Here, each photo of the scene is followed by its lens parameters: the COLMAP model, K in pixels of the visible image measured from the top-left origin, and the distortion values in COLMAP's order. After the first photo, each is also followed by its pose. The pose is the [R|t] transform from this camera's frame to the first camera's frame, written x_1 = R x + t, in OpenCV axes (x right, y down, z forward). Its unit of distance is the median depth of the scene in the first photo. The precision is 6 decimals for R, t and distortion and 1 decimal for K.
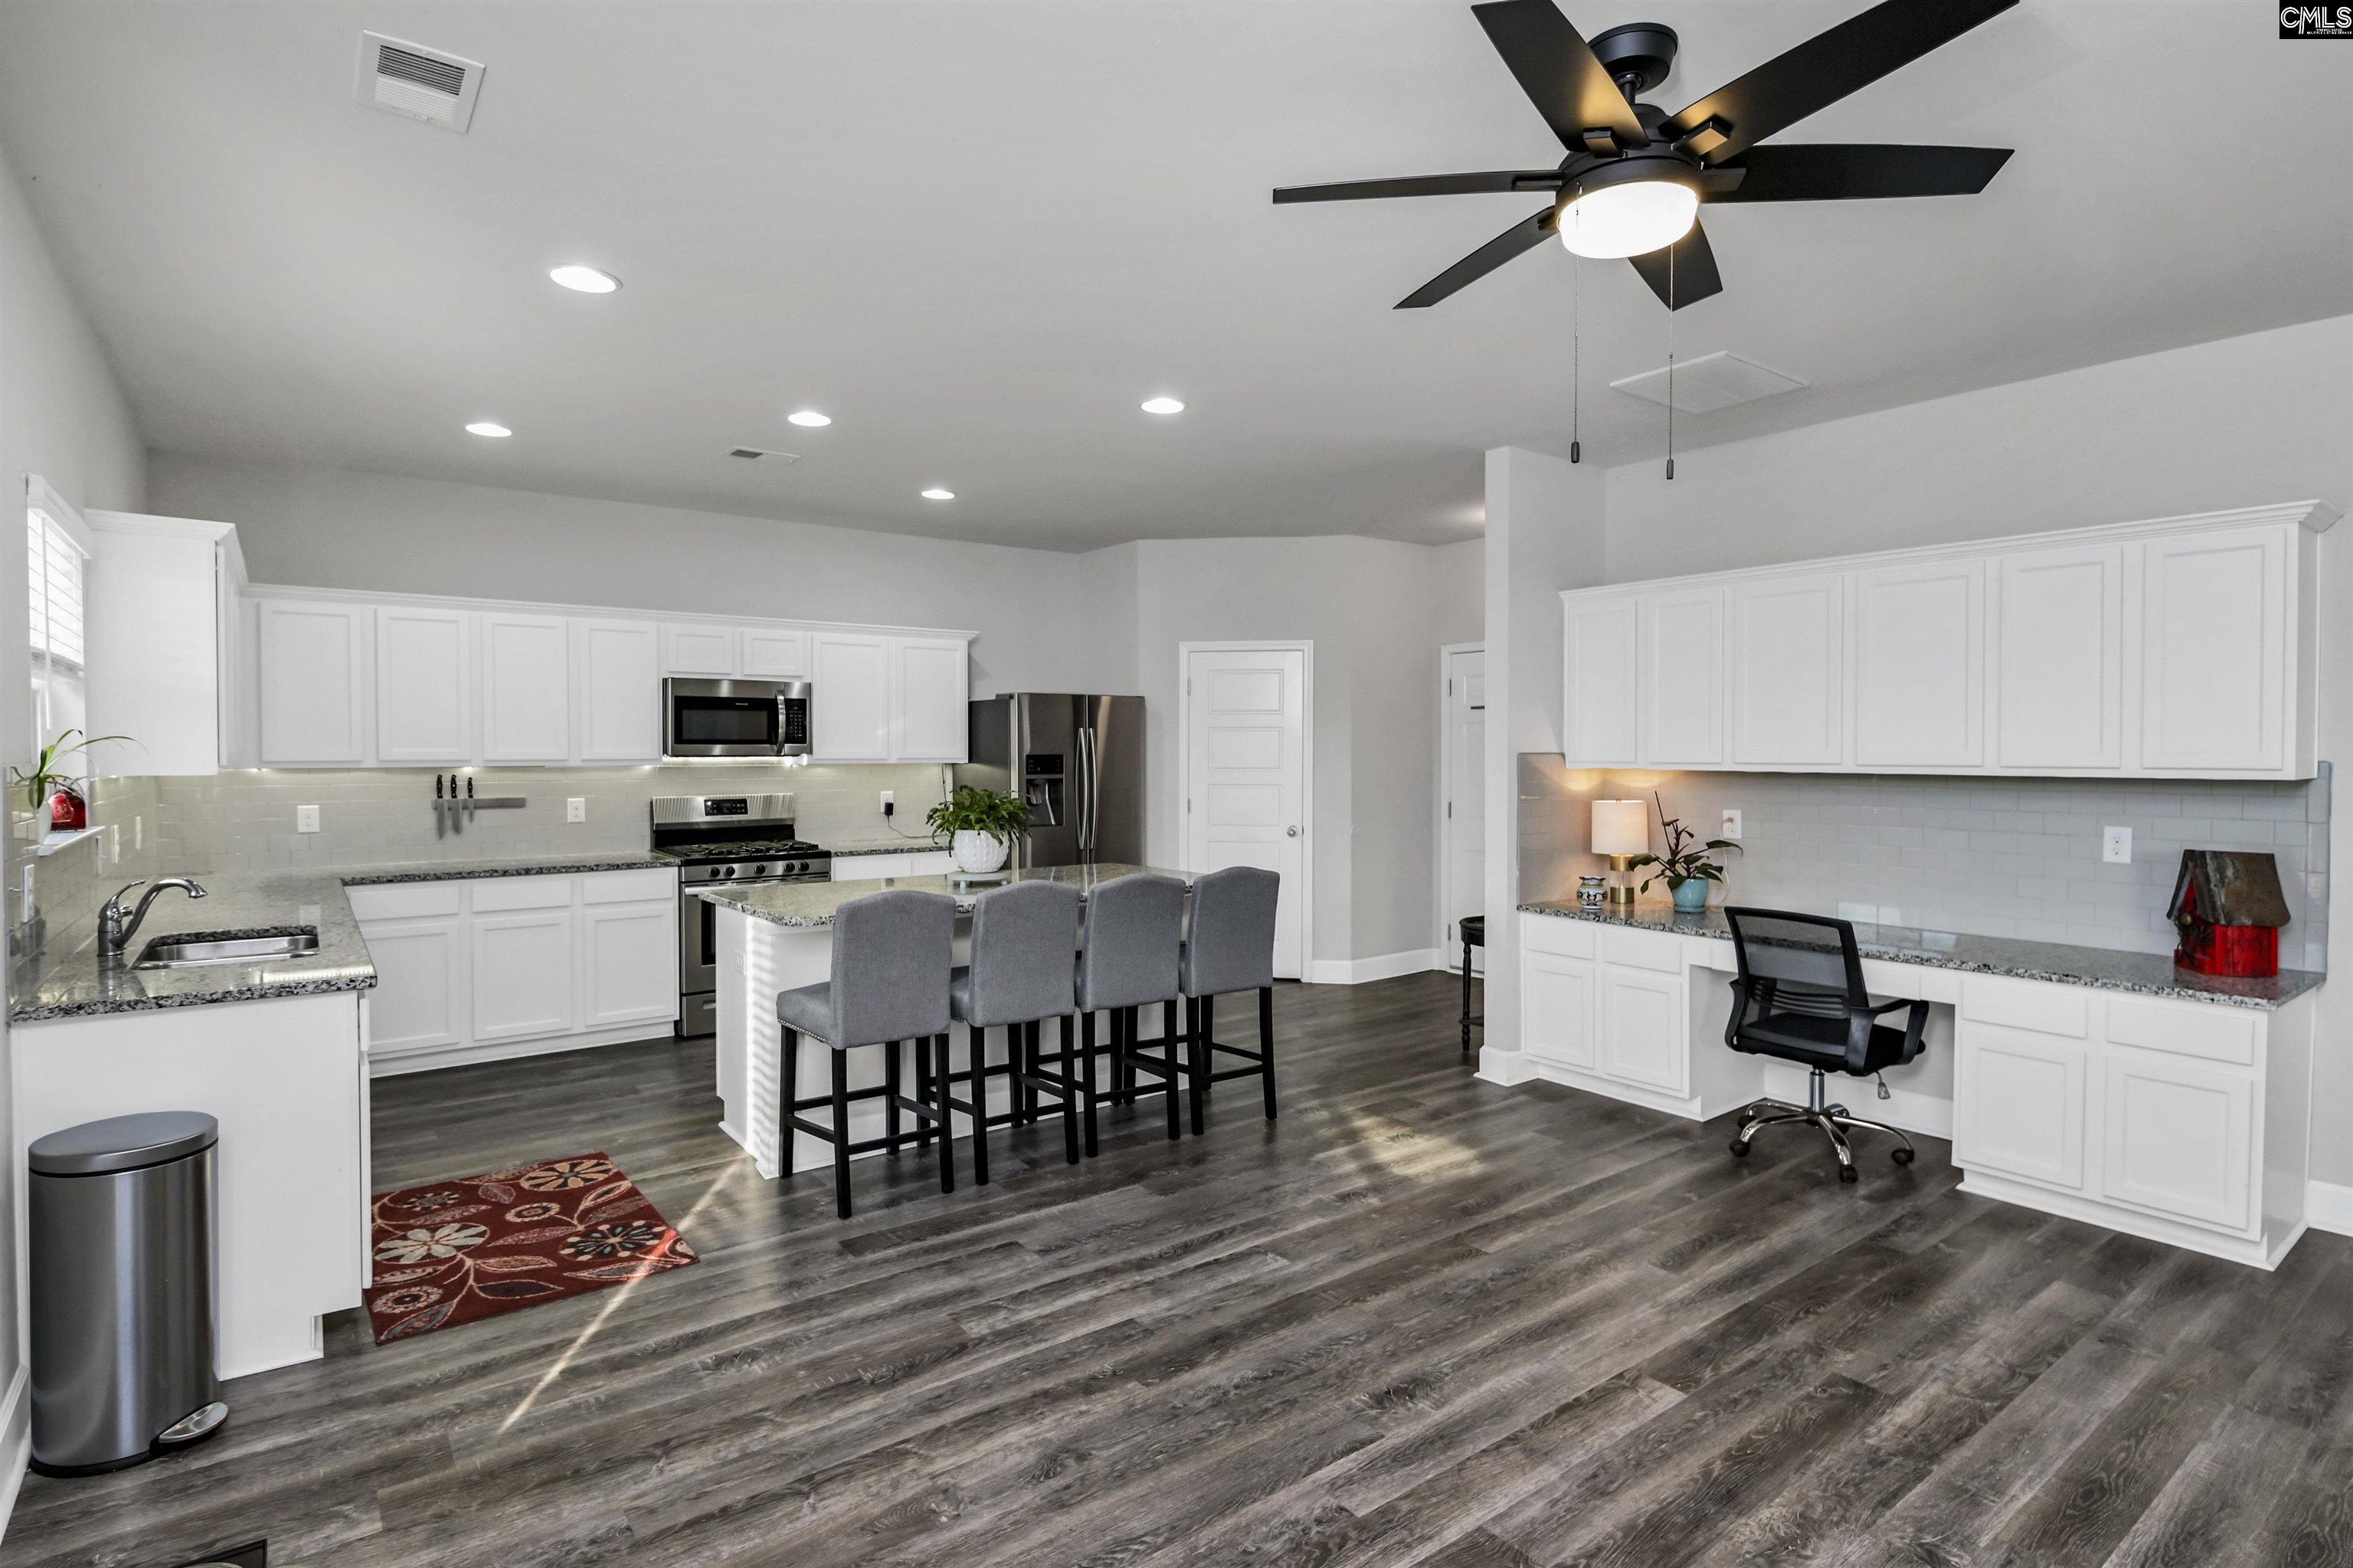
lens RADIAL K [[1165.3, 0, 1201.2], [0, 1165.3, 772.5], [0, 0, 1]] dist [0.010899, 0.000699]
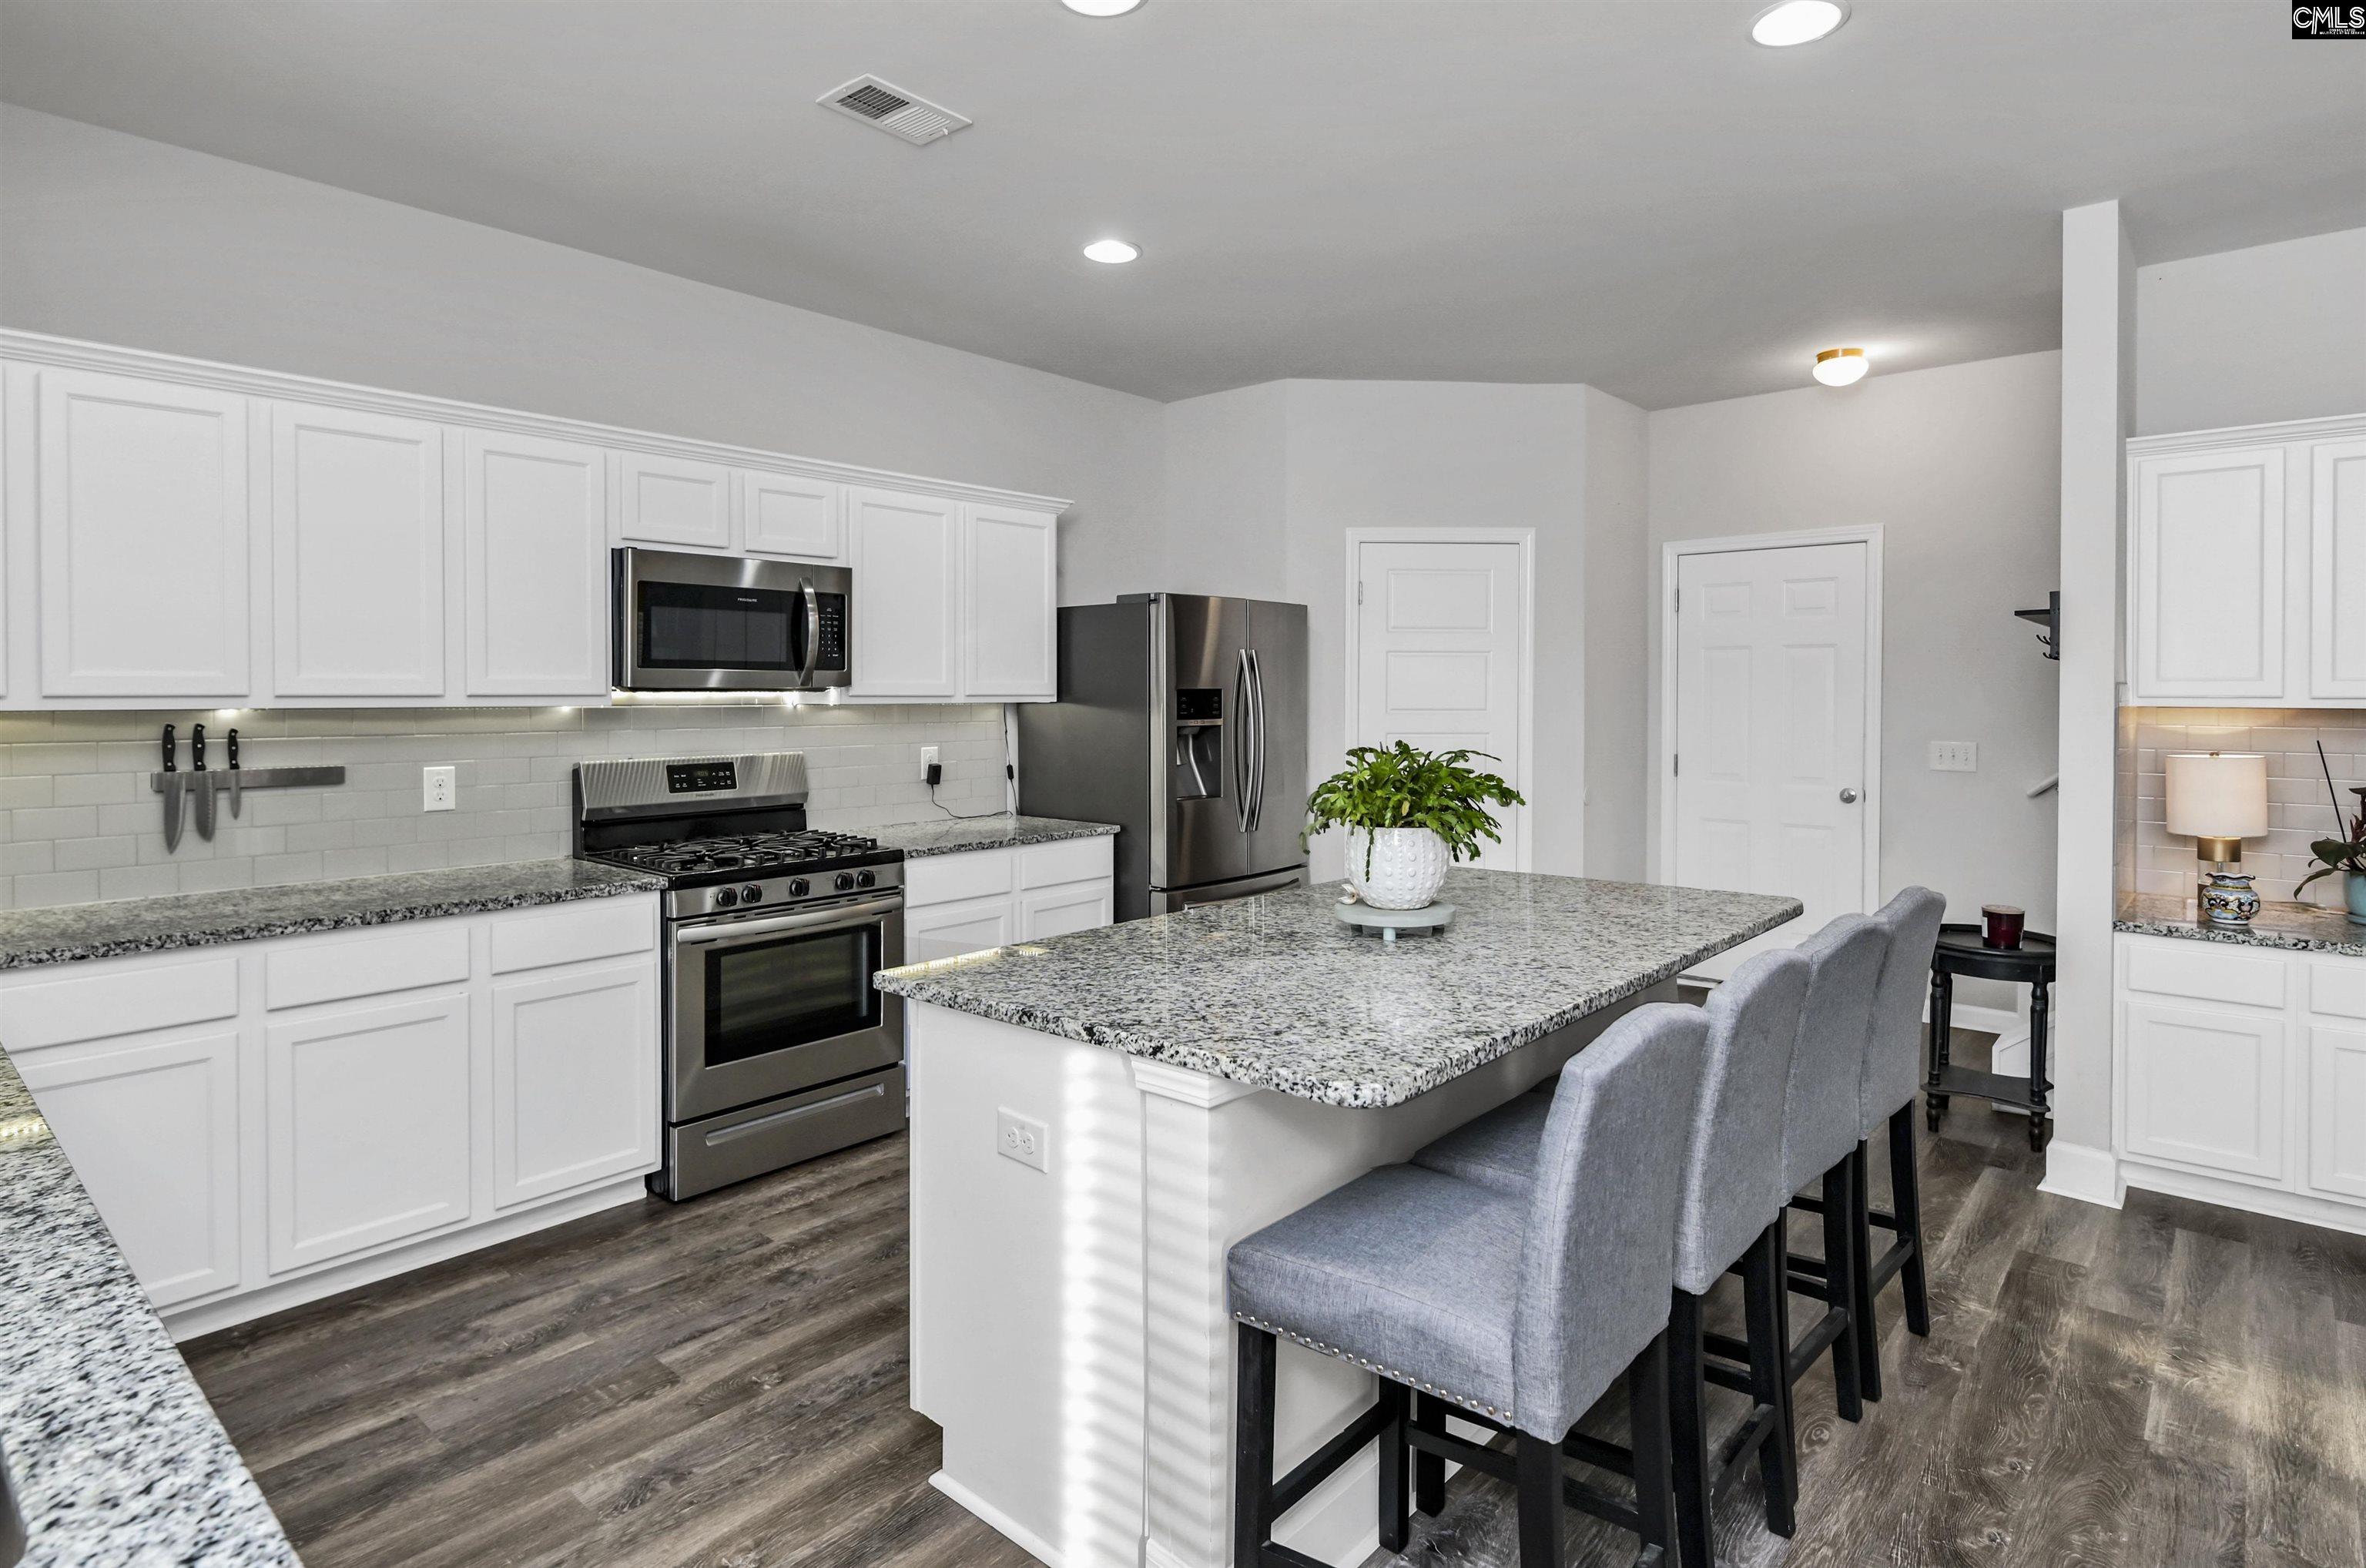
lens RADIAL K [[1219.8, 0, 1198.3], [0, 1219.8, 706.7], [0, 0, 1]] dist [0.003970, -0.001080]
pose [[0.981204, -0.001943, 0.192965, -0.316851], [0.003448, 0.999966, -0.007465, -0.000226], [-0.192944, 0.007990, 0.981177, 0.397715]]
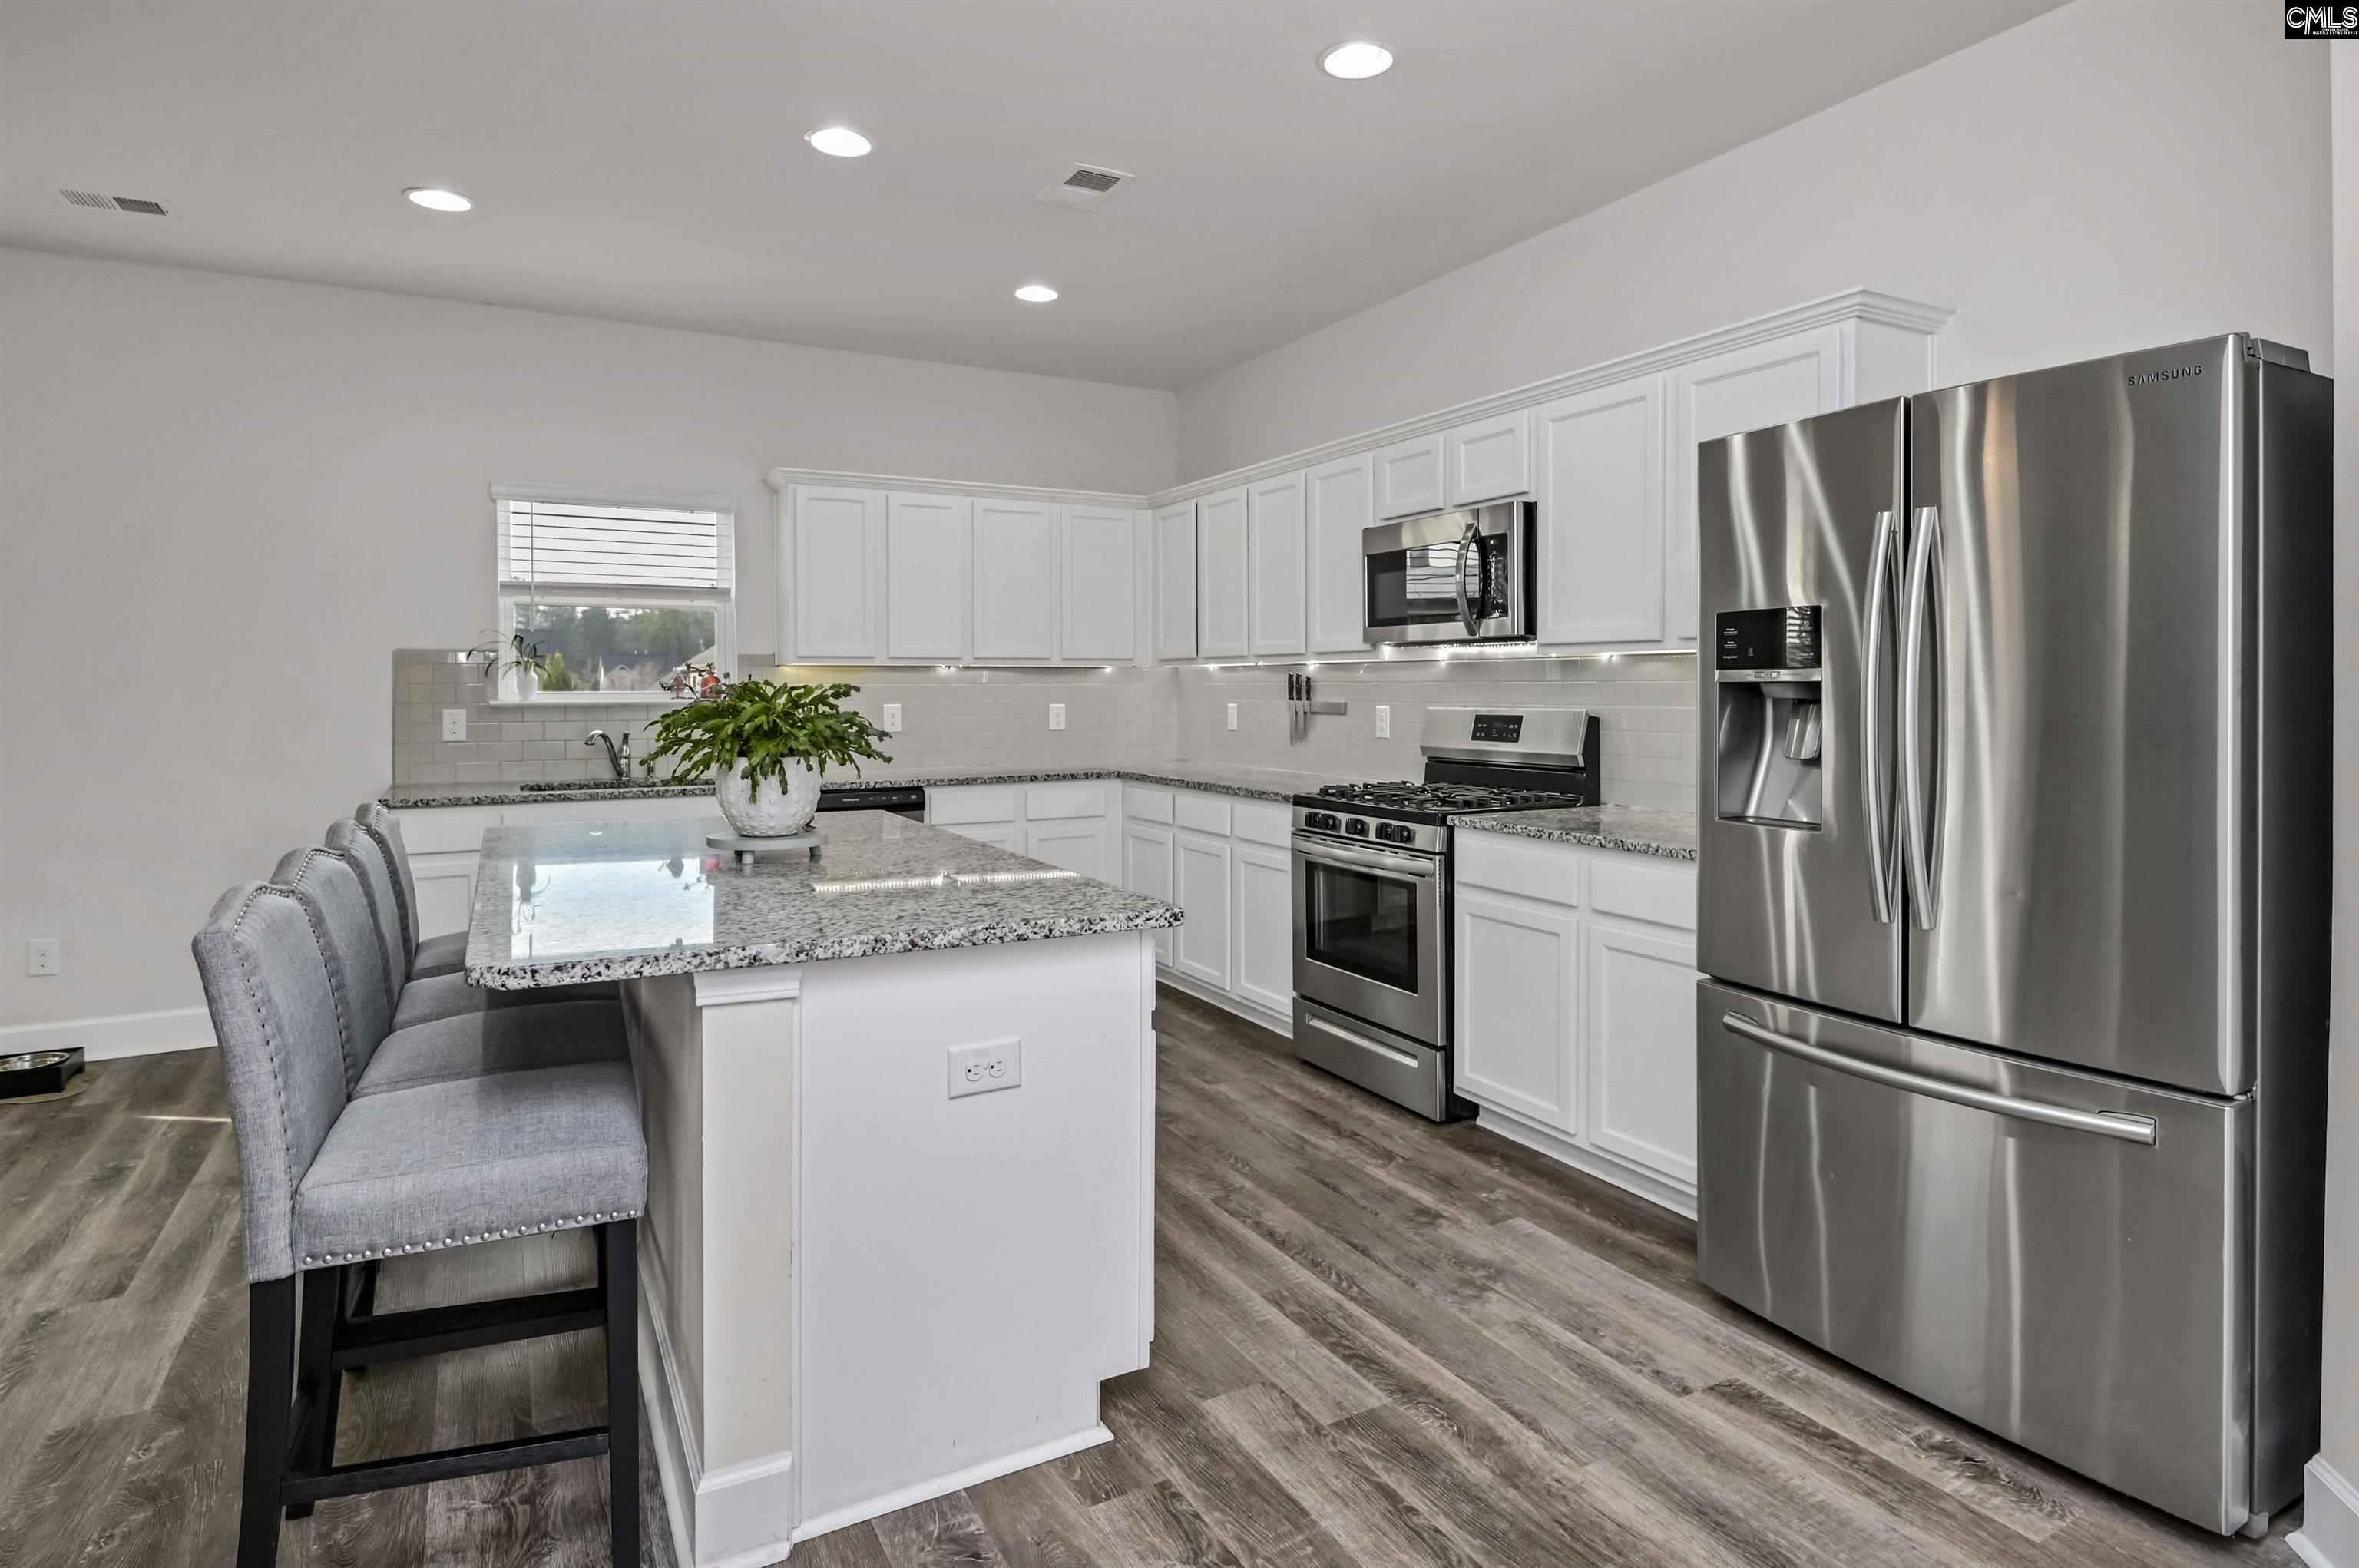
lens RADIAL K [[1269.5, 0, 1200.7], [0, 1269.5, 696.4], [0, 0, 1]] dist [0.002076, -0.002540]
pose [[-0.167023, 0.009728, -0.985905, 0.301954], [-0.012964, 0.999843, 0.012062, 0.008386], [0.985868, 0.014795, -0.166870, 1.083405]]
